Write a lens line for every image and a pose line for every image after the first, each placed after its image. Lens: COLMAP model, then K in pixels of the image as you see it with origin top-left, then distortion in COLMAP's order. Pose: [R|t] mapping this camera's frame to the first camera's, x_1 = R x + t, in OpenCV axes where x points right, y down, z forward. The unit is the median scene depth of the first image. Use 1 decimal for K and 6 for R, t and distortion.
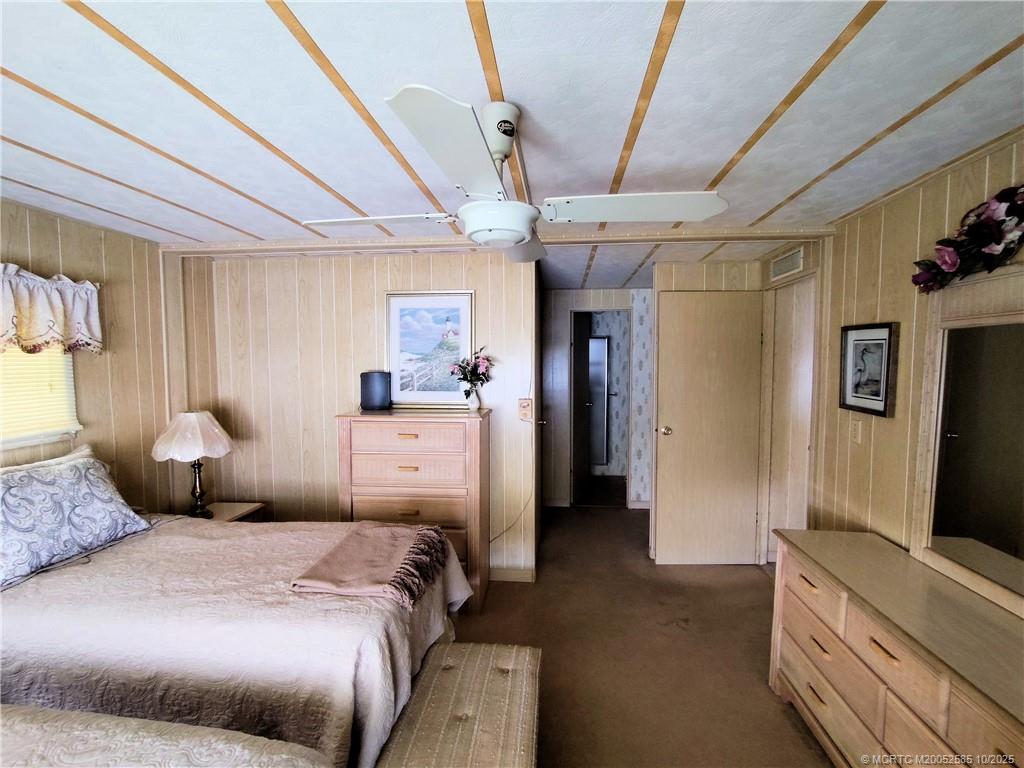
lens RADIAL K [[465.8, 0, 512.4], [0, 465.8, 385.9], [0, 0, 1]] dist [-0.010746, 0.000736]
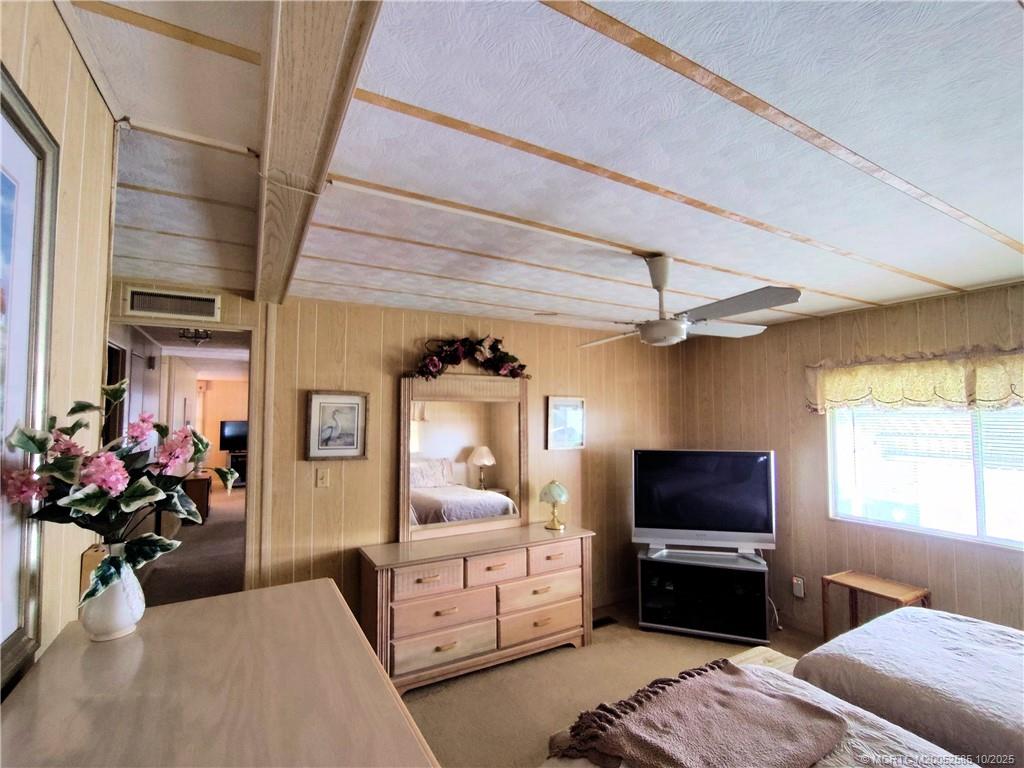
lens RADIAL K [[470.1, 0, 514.9], [0, 470.1, 389.7], [0, 0, 1]] dist [-0.016758, 0.005873]
pose [[-0.575275, 0.042372, 0.816862, -0.521715], [0.046489, 0.998737, -0.019066, -0.079432], [-0.816638, 0.027007, -0.576518, 1.196741]]
